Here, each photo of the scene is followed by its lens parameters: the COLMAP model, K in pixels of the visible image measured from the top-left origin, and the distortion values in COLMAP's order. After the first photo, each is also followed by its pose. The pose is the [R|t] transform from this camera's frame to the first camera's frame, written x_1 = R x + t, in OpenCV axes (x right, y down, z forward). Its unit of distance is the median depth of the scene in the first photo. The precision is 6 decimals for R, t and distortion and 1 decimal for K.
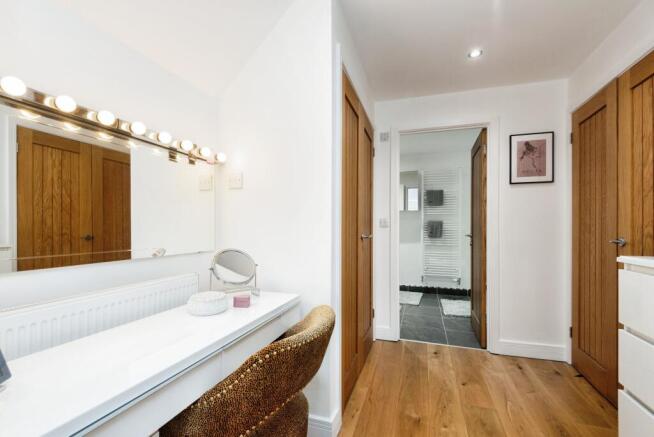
lens RADIAL K [[296.8, 0, 329.7], [0, 296.8, 223.4], [0, 0, 1]] dist [0.005401, 0.000101]
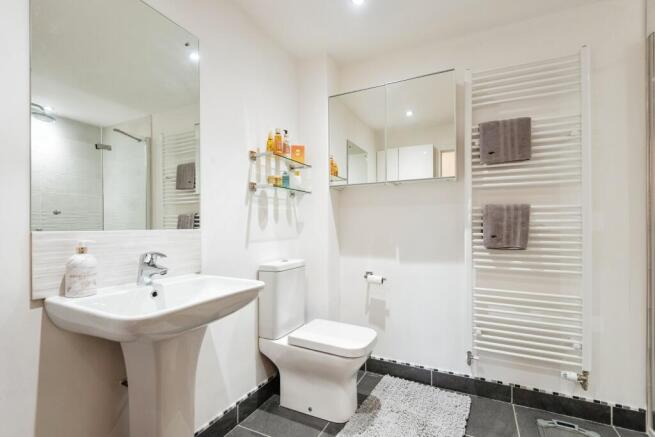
lens RADIAL K [[297.2, 0, 323.4], [0, 297.2, 220.2], [0, 0, 1]] dist [0.005401, 0.000101]
pose [[0.987626, -0.004955, -0.156751, 0.190314], [0.004700, 0.999987, -0.001996, 0.010016], [0.156758, 0.001235, 0.987636, 0.600543]]
